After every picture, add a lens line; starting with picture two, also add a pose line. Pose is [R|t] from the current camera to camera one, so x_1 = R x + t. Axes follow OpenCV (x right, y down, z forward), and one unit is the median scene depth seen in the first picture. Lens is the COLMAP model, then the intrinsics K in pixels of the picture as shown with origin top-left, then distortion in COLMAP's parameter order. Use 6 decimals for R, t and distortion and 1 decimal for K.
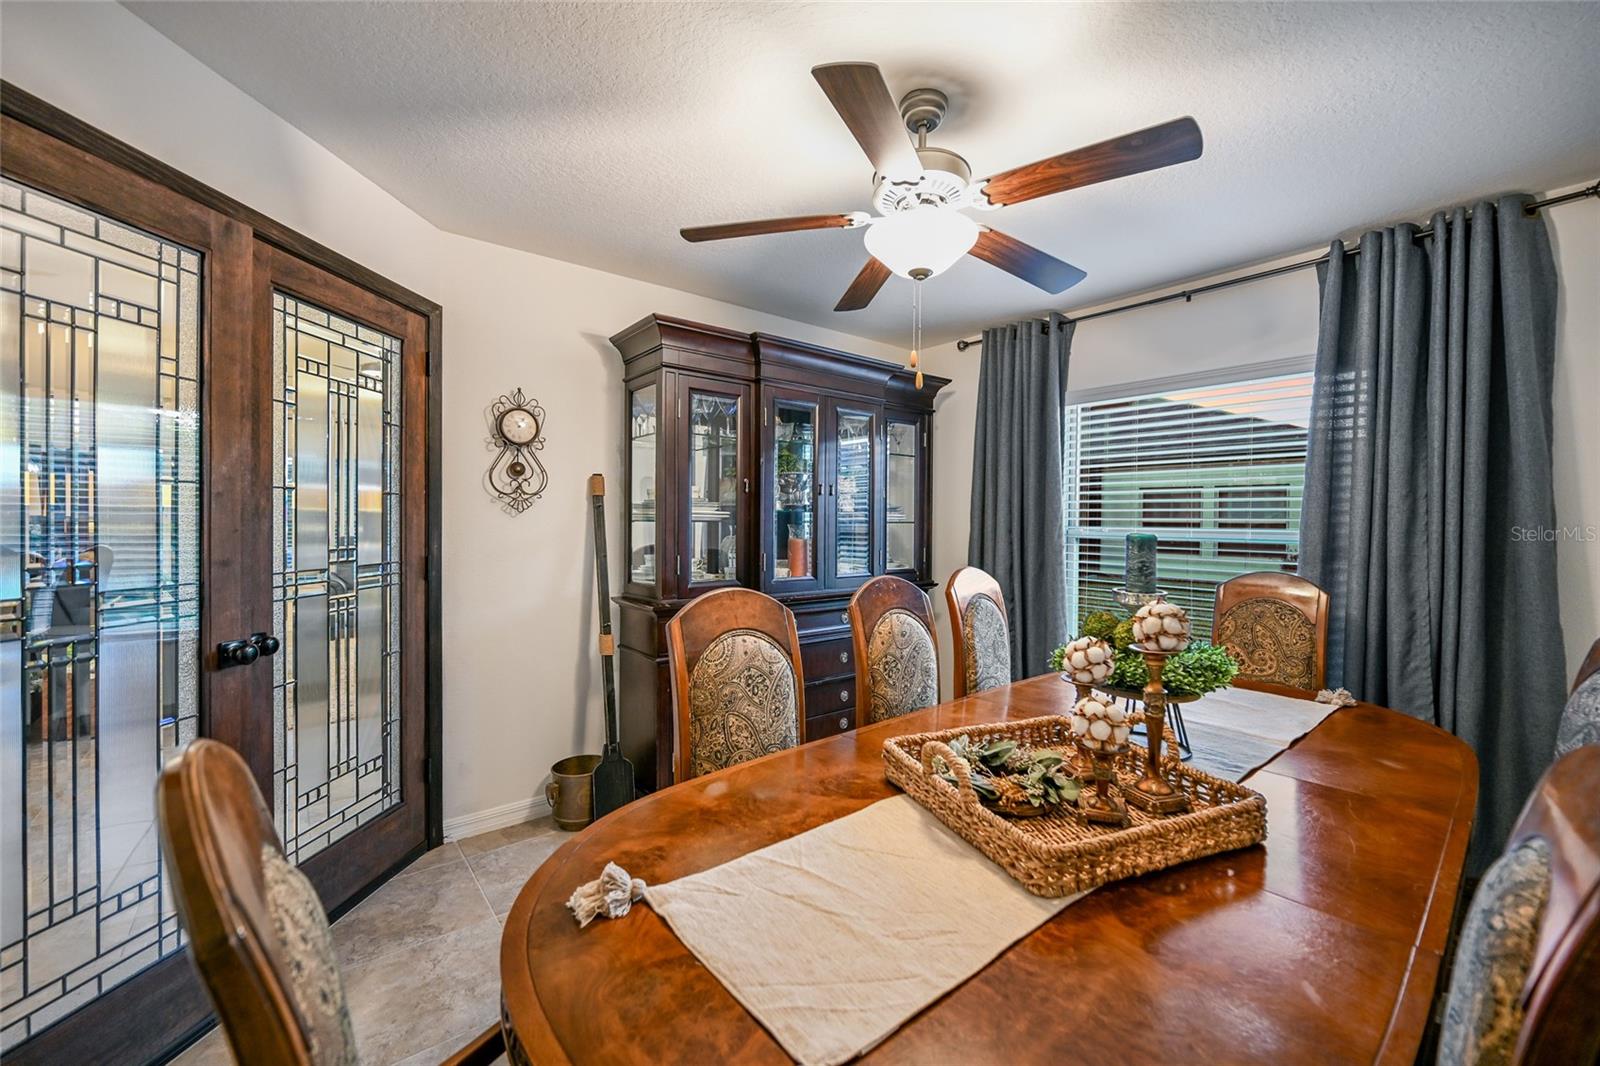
lens RADIAL K [[645.2, 0, 803.1], [0, 645.2, 528.0], [0, 0, 1]] dist [-0.001169, -0.000011]
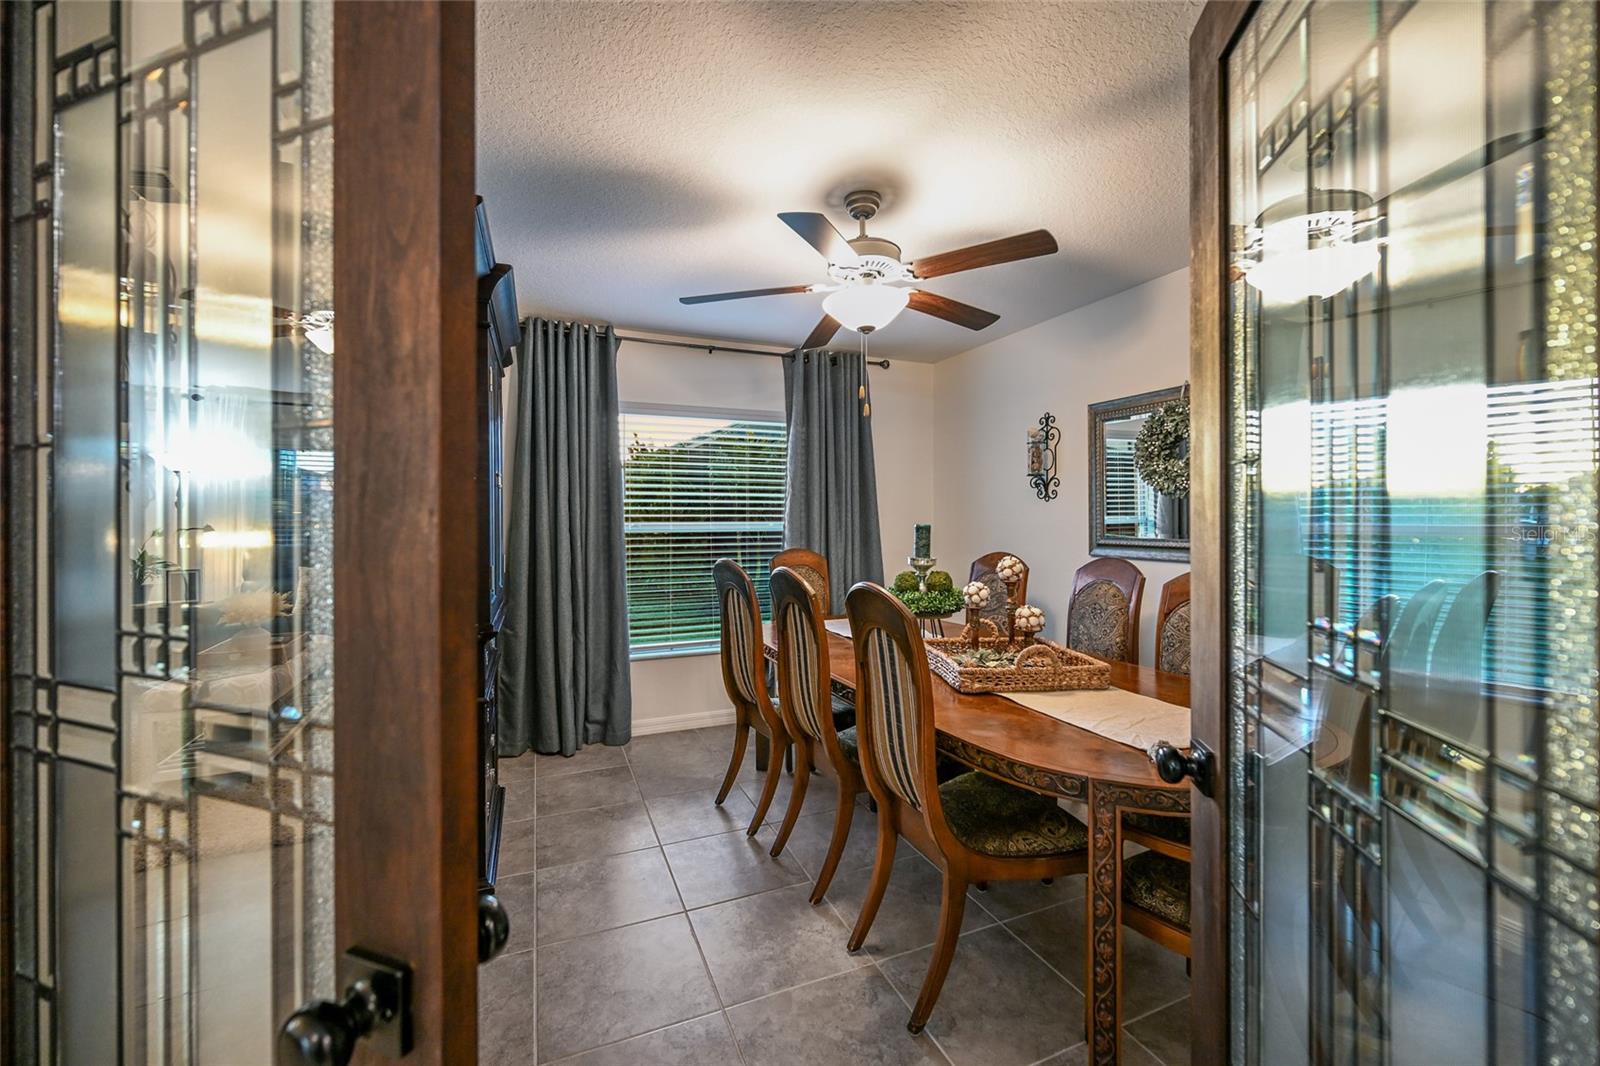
lens RADIAL K [[641.8, 0, 810.8], [0, 641.8, 519.4], [0, 0, 1]] dist [-0.000188, 0.000021]
pose [[0.275054, -0.012076, 0.961353, -0.755905], [0.017719, 0.999815, 0.007490, -0.013883], [-0.961266, 0.014974, 0.275217, 0.516738]]
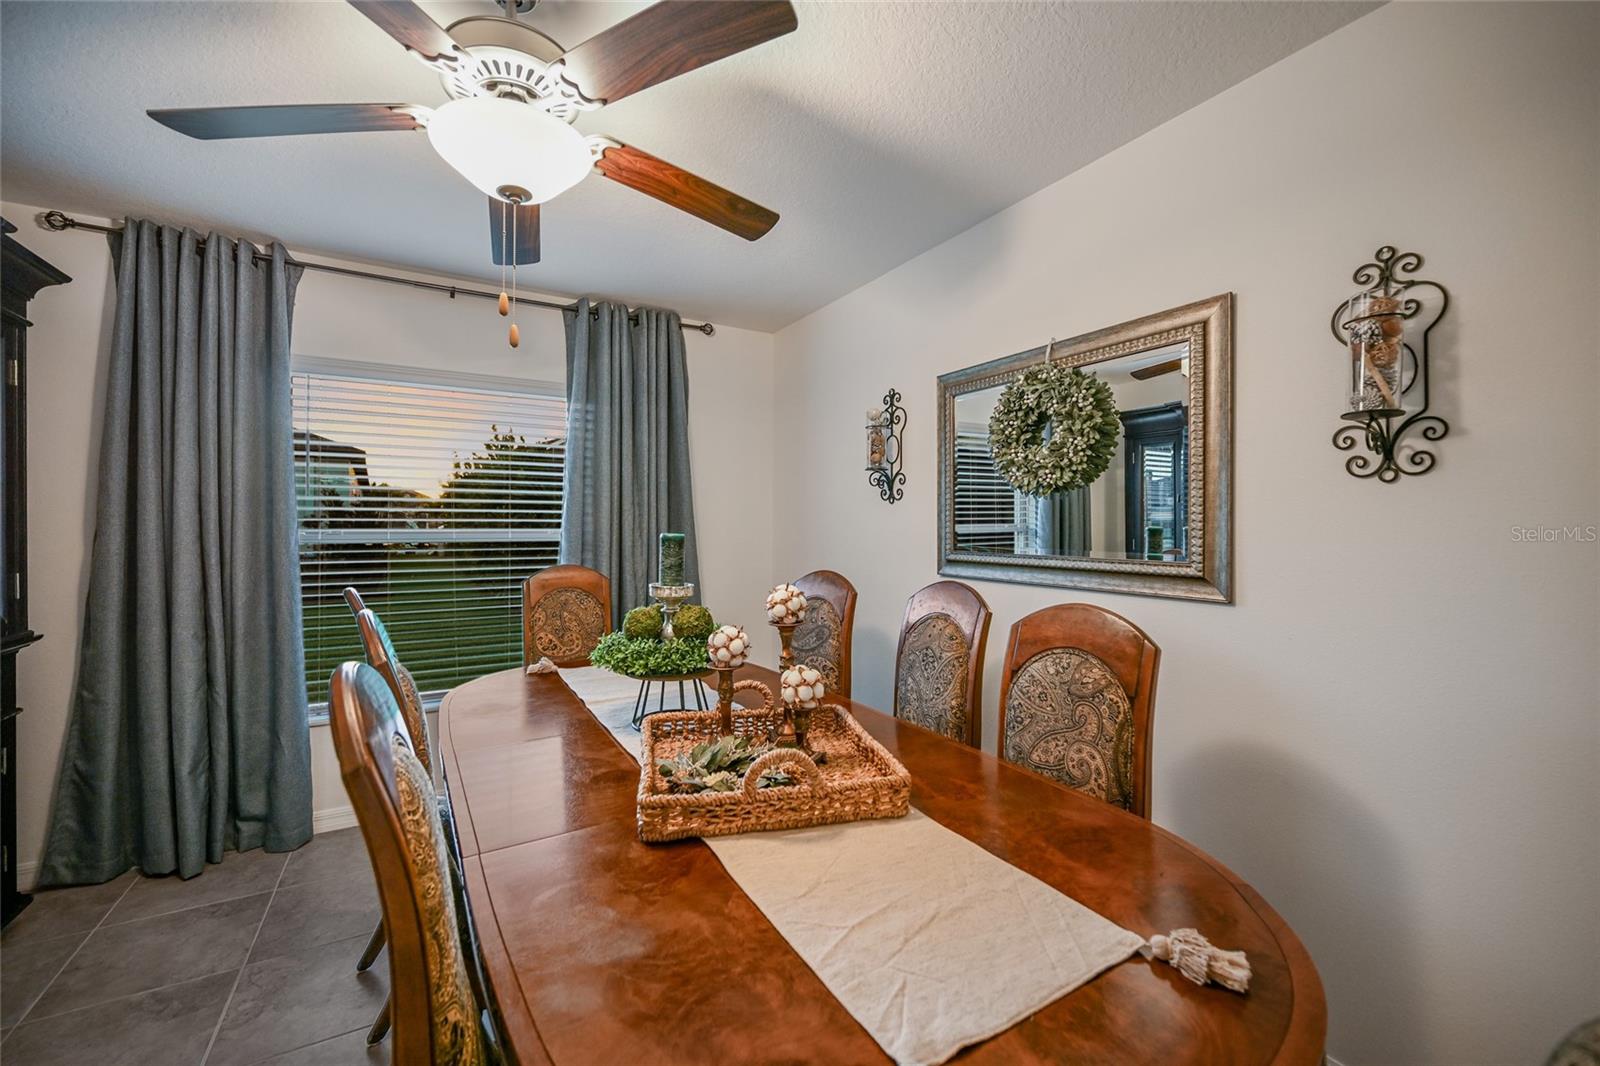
lens RADIAL K [[641.5, 0, 815.7], [0, 641.5, 528.0], [0, 0, 1]] dist [-0.007148, 0.000019]
pose [[0.141943, -0.014115, 0.989774, -0.348697], [0.011923, 0.999850, 0.012548, -0.007791], [-0.989803, 0.010020, 0.142090, 0.376729]]
